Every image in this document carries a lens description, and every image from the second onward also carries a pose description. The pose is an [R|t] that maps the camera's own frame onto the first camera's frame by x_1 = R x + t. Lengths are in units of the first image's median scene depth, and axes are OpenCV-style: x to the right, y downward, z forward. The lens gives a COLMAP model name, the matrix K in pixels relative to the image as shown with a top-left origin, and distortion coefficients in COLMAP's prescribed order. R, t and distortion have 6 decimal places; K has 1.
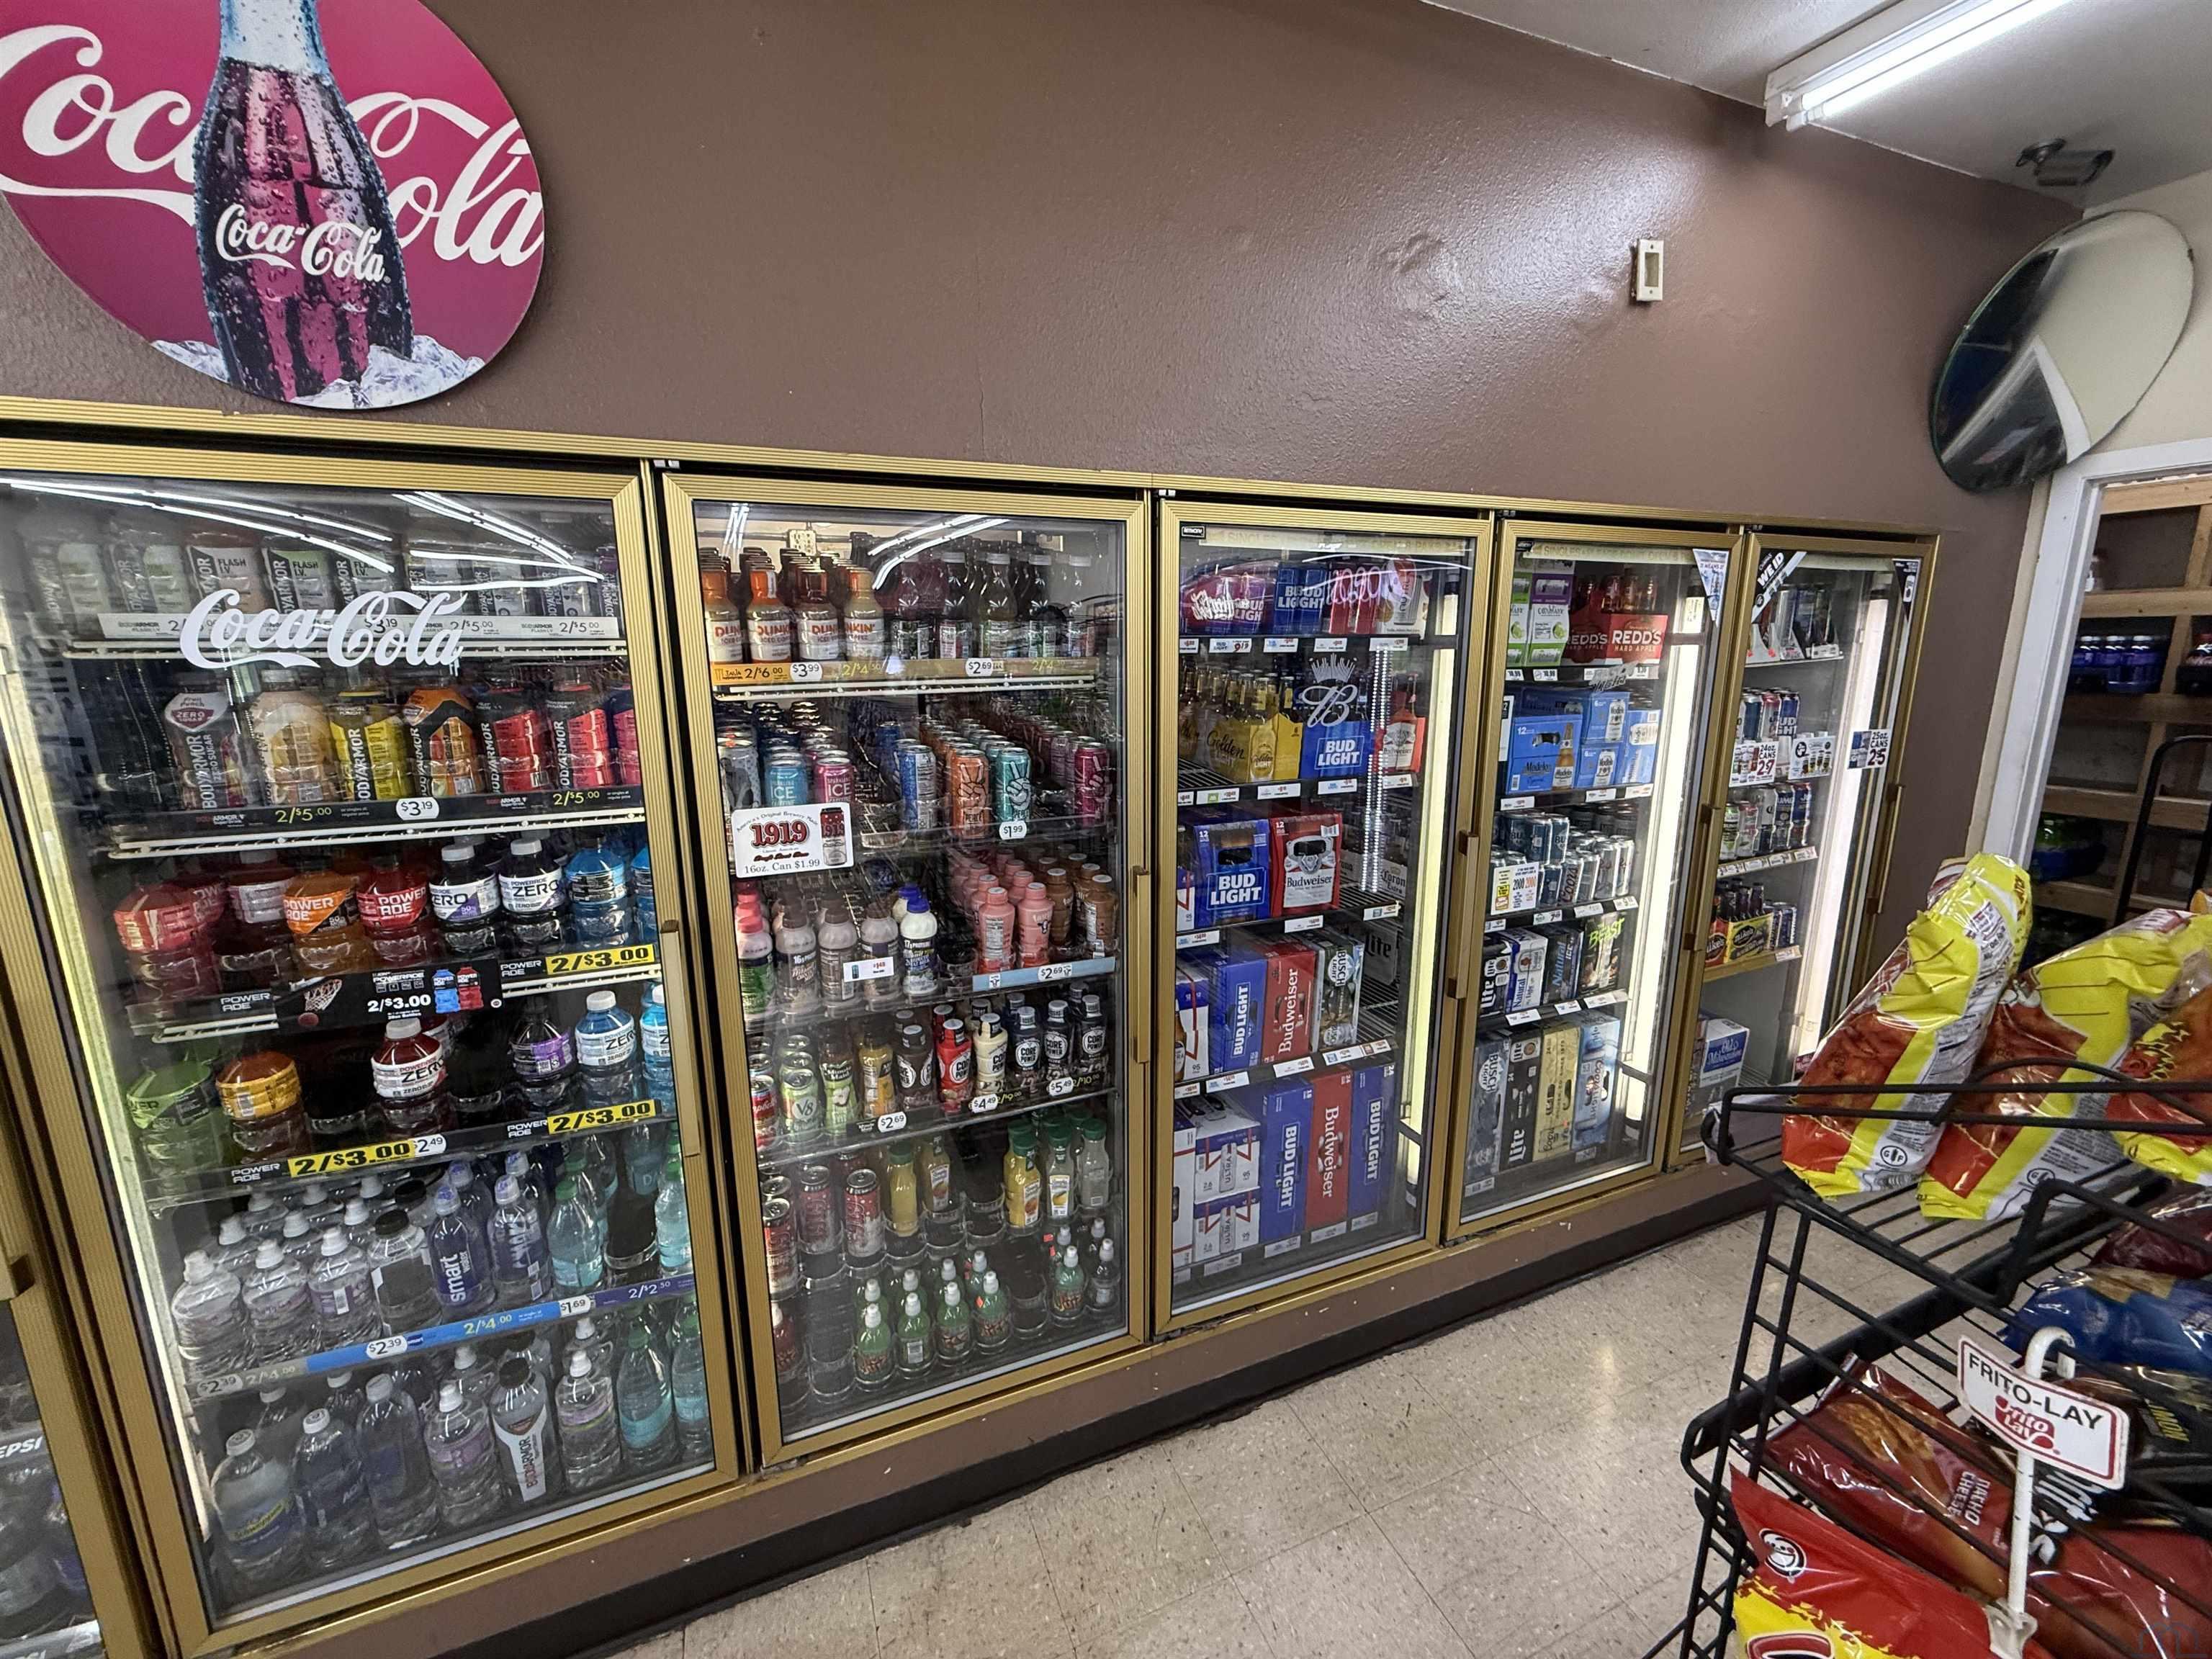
lens RADIAL K [[878.0, 0, 1097.8], [0, 878.0, 815.2], [0, 0, 1]] dist [-0.000451, -0.000097]
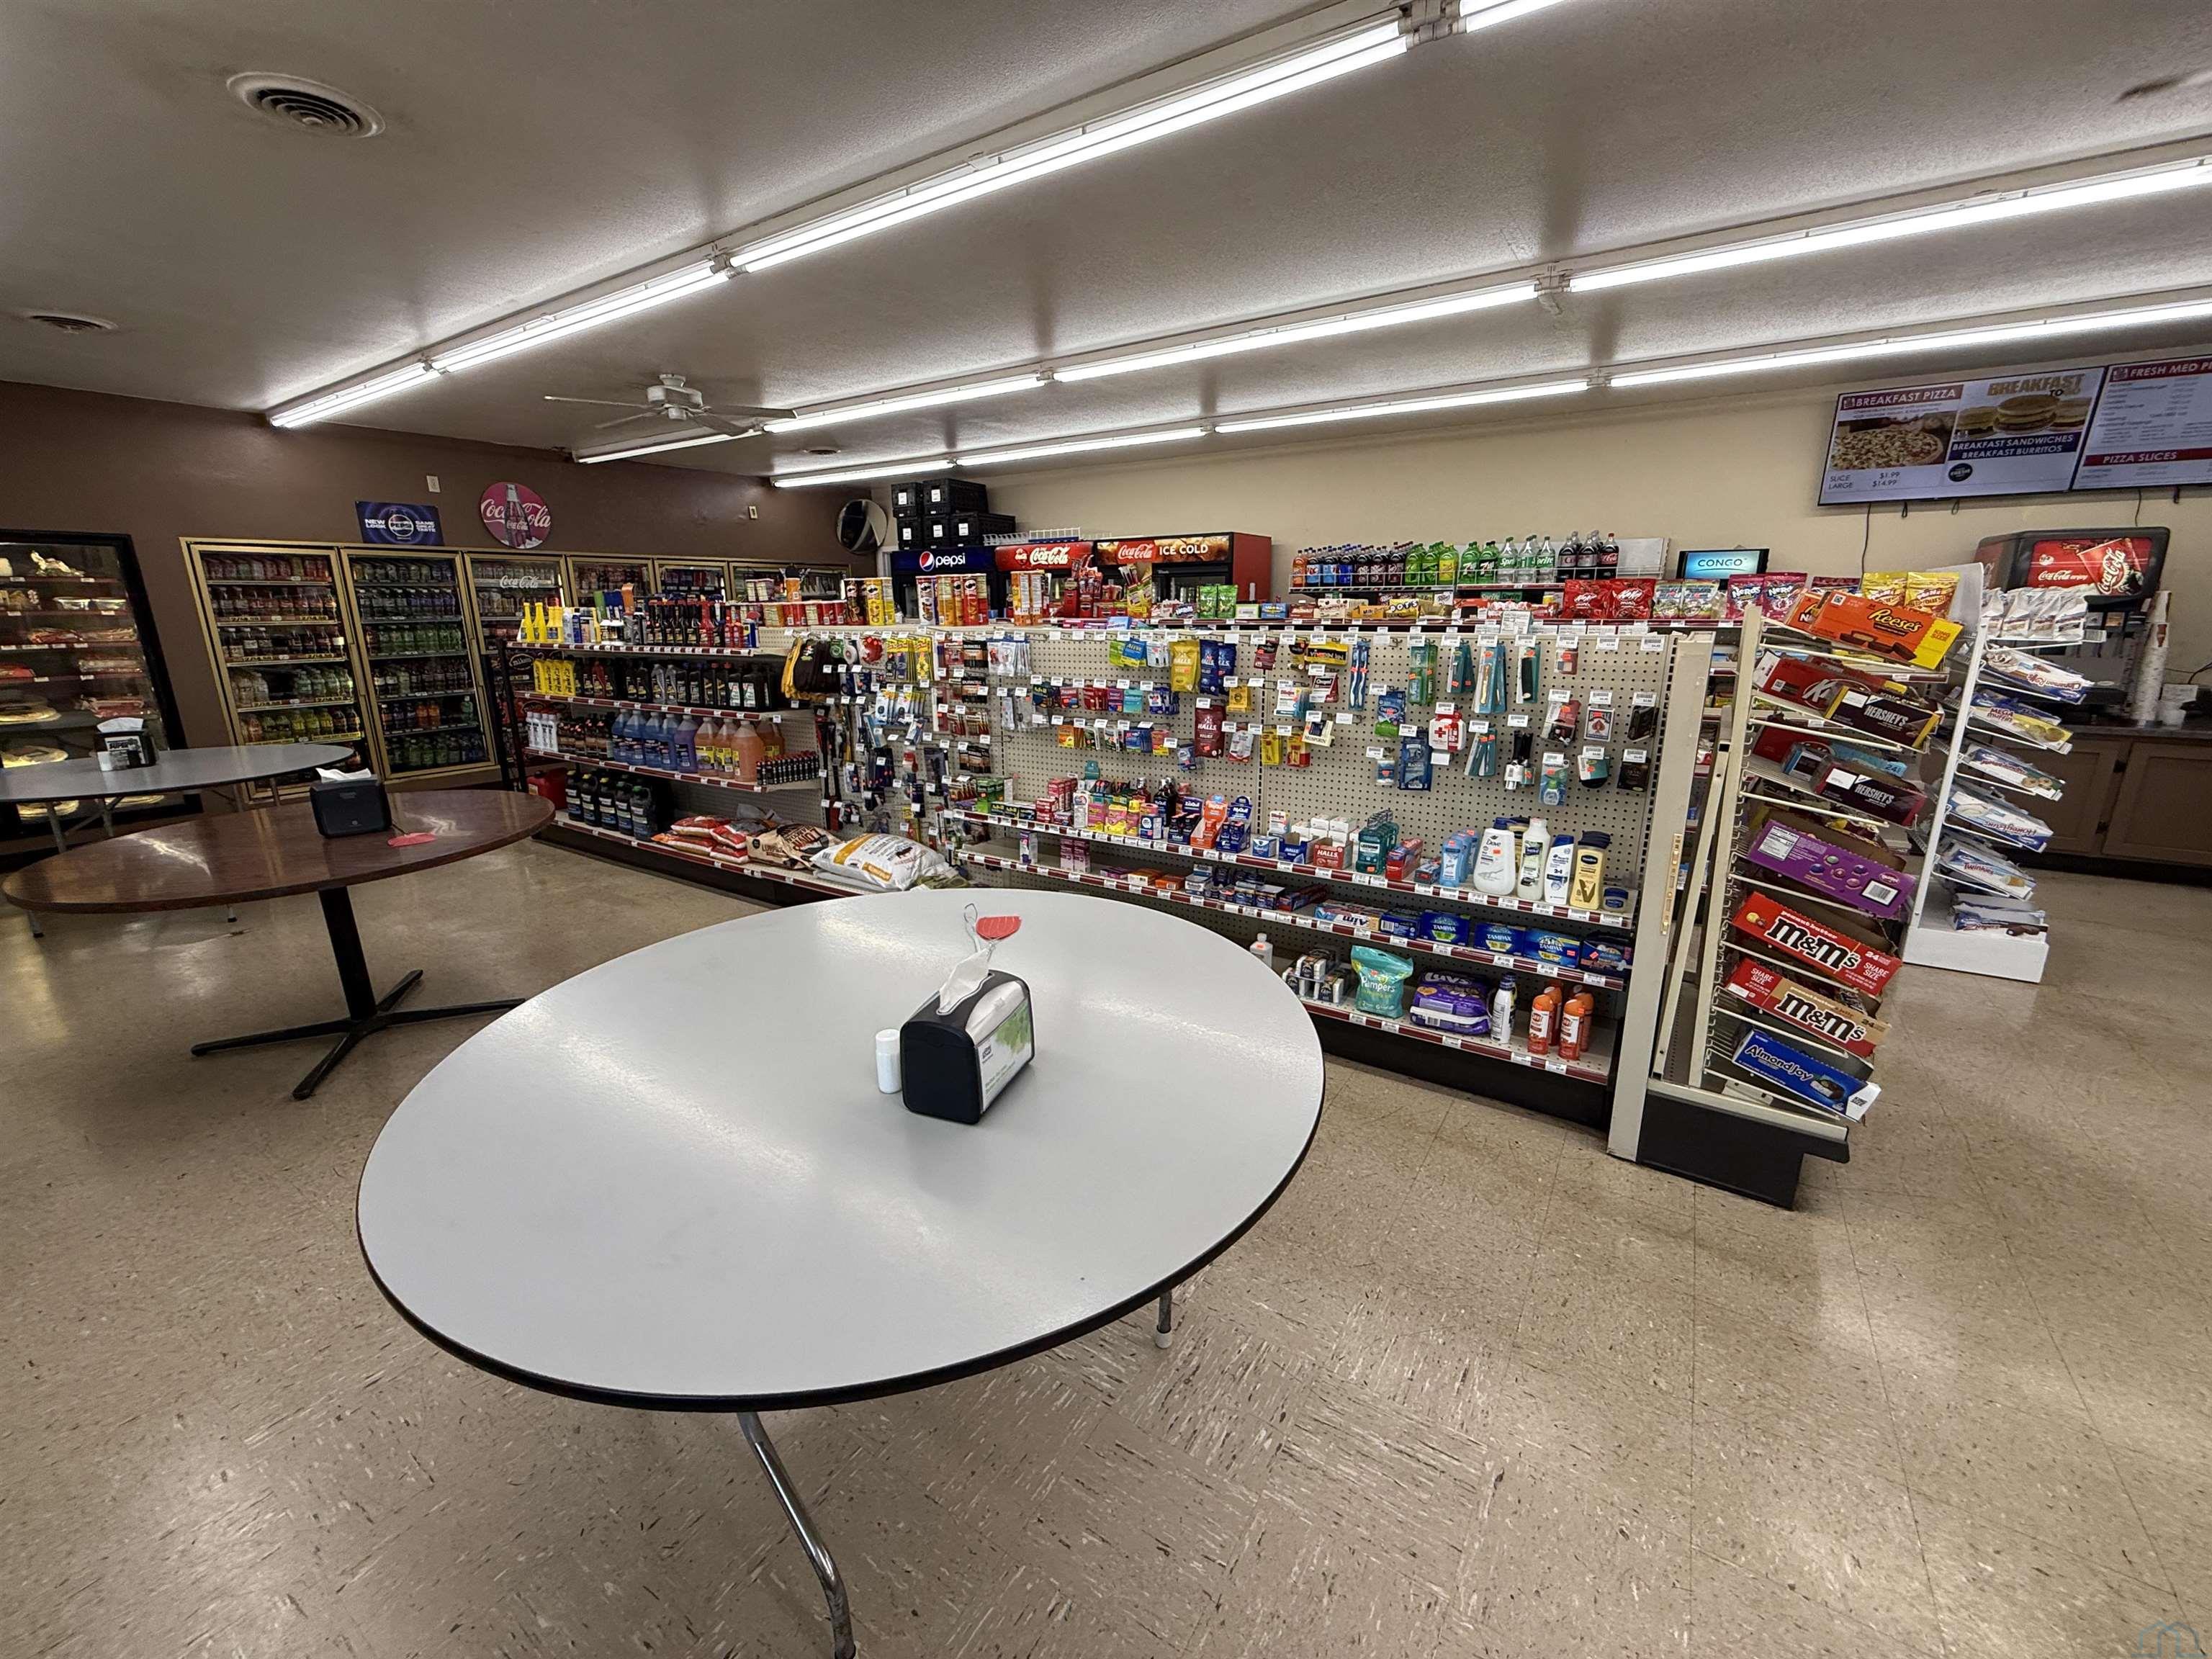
lens RADIAL K [[878.0, 0, 1107.9], [0, 878.0, 821.2], [0, 0, 1]] dist [-0.000451, -0.000097]
pose [[0.823043, -0.134917, 0.551722, -0.904211], [0.112027, 0.990857, 0.075184, 1.244463], [-0.556821, -0.000072, 0.830633, -5.496410]]
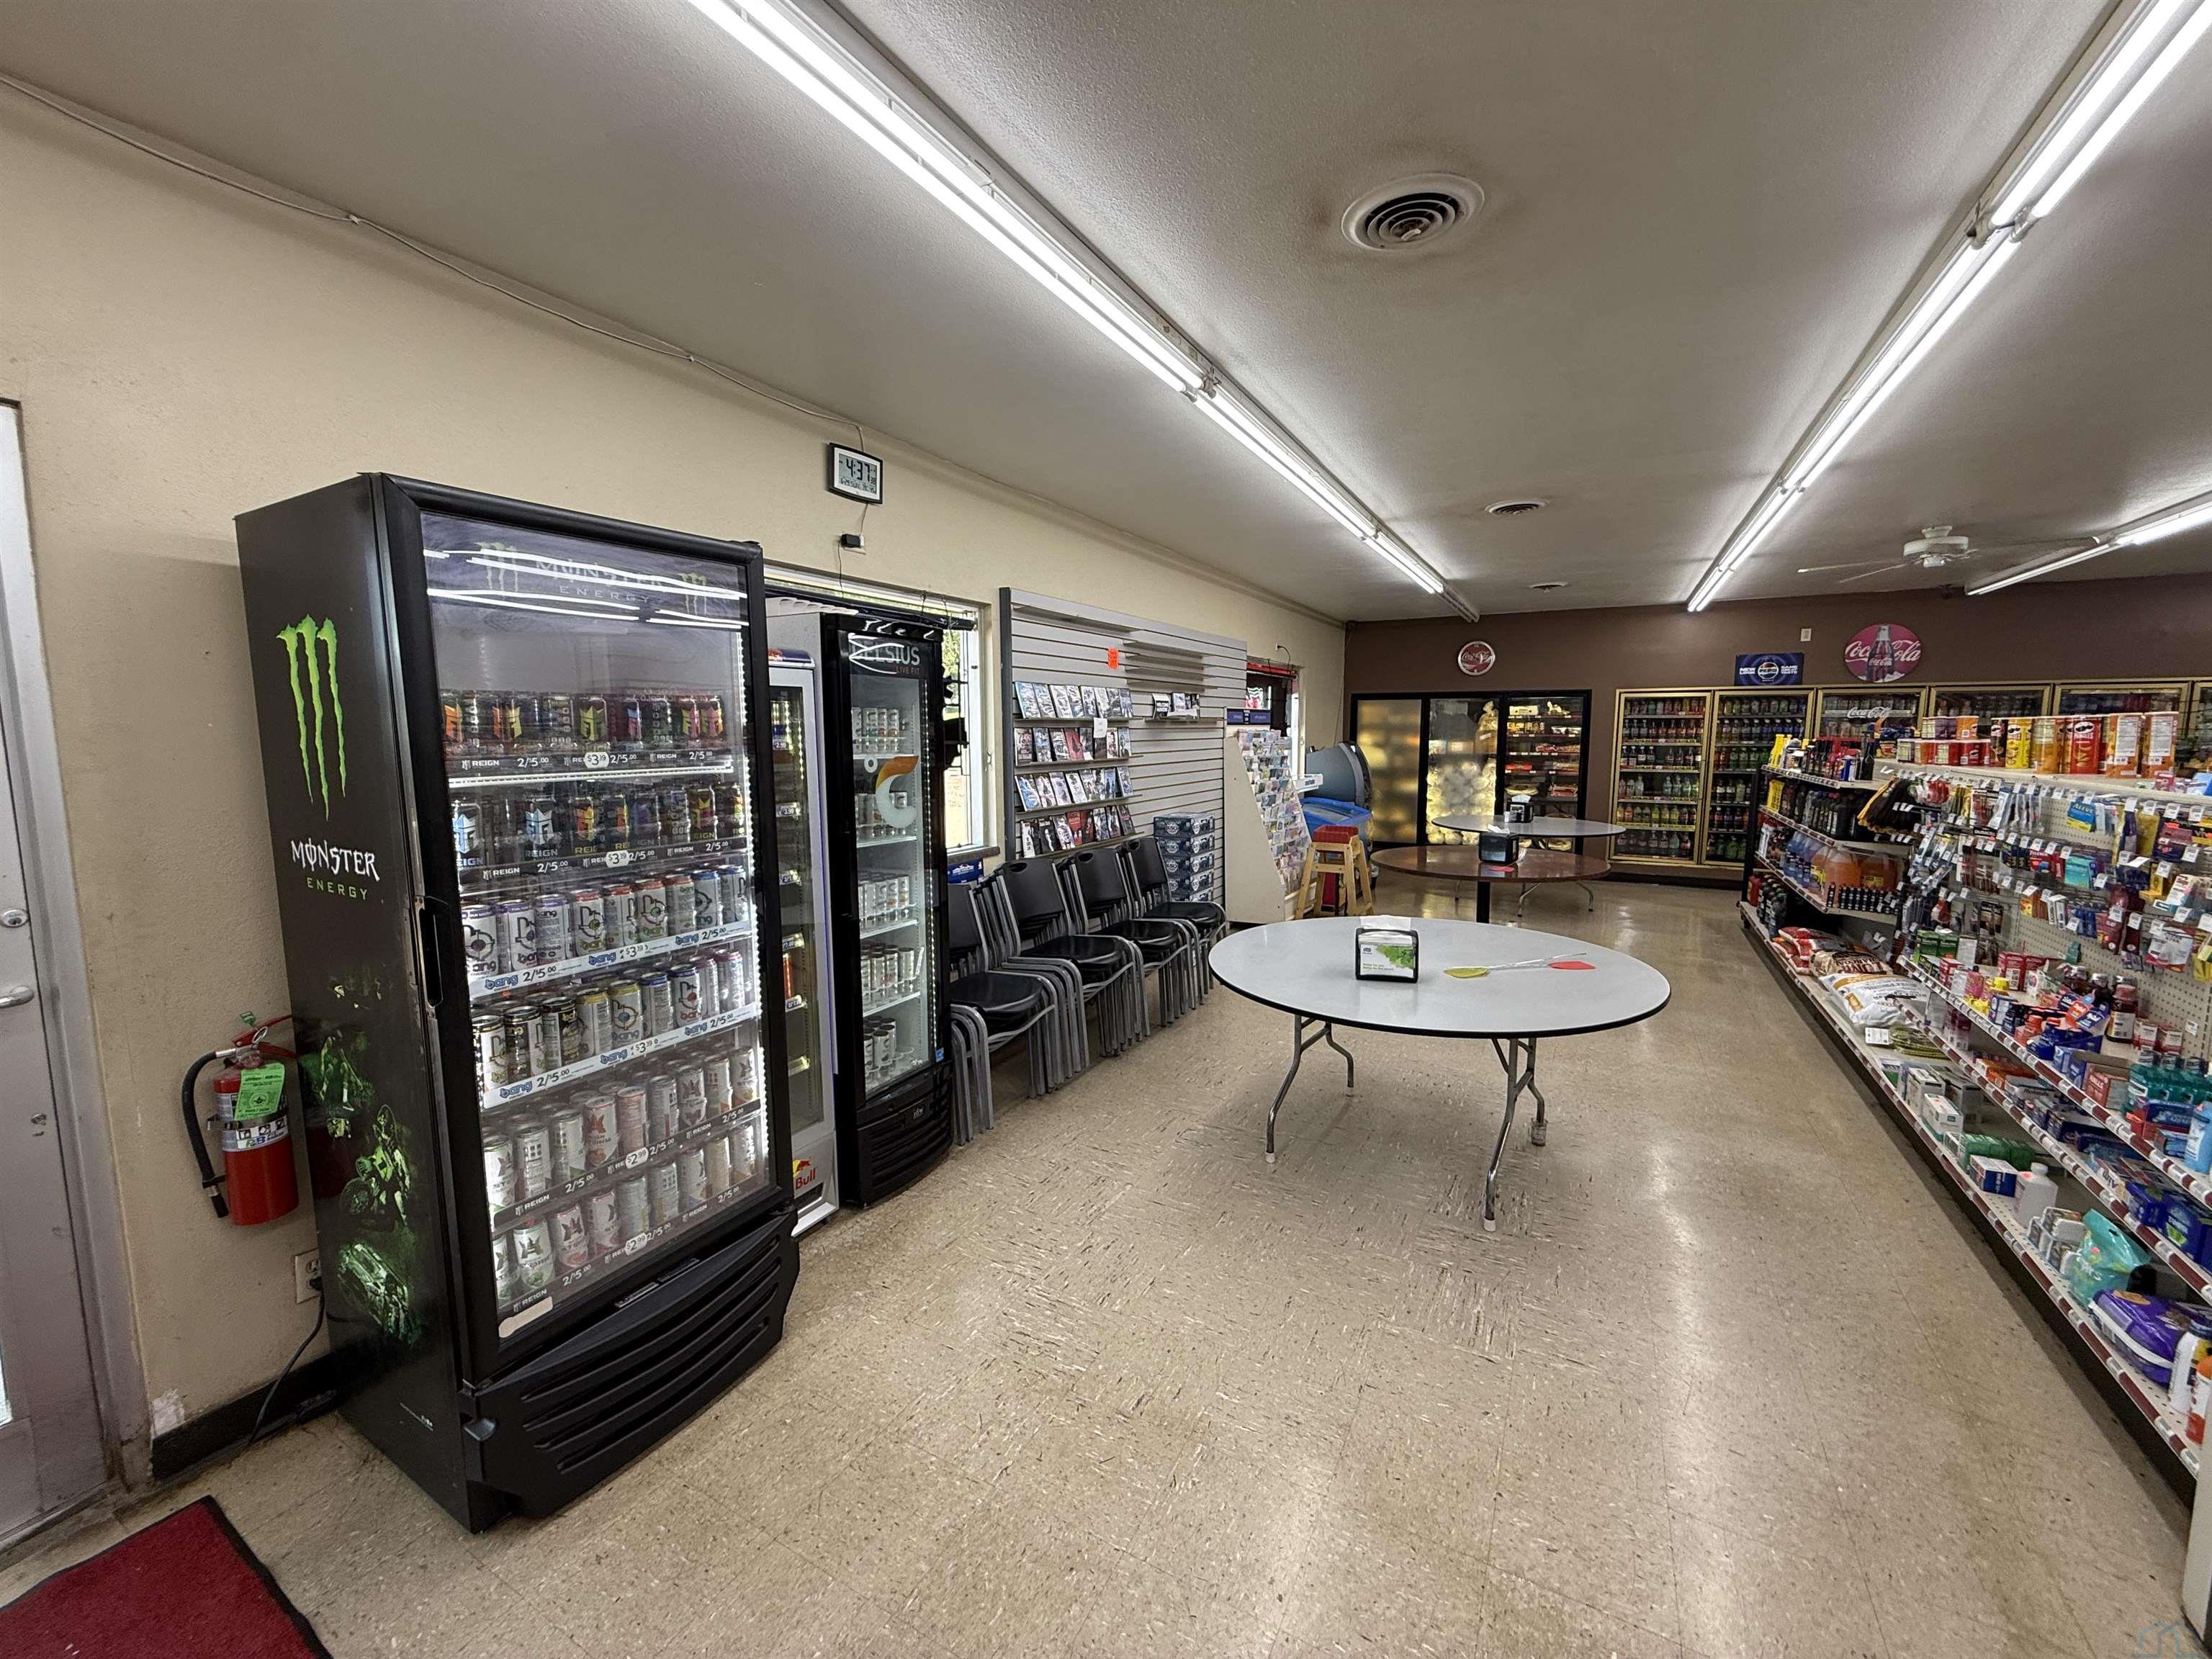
lens RADIAL K [[878.0, 0, 1097.2], [0, 878.0, 825.5], [0, 0, 1]] dist [-0.000451, -0.000097]
pose [[0.619228, 0.097332, -0.779155, 0.697938], [-0.158557, 0.987346, -0.002673, 1.362607], [0.769036, 0.125196, 0.626825, -6.523562]]
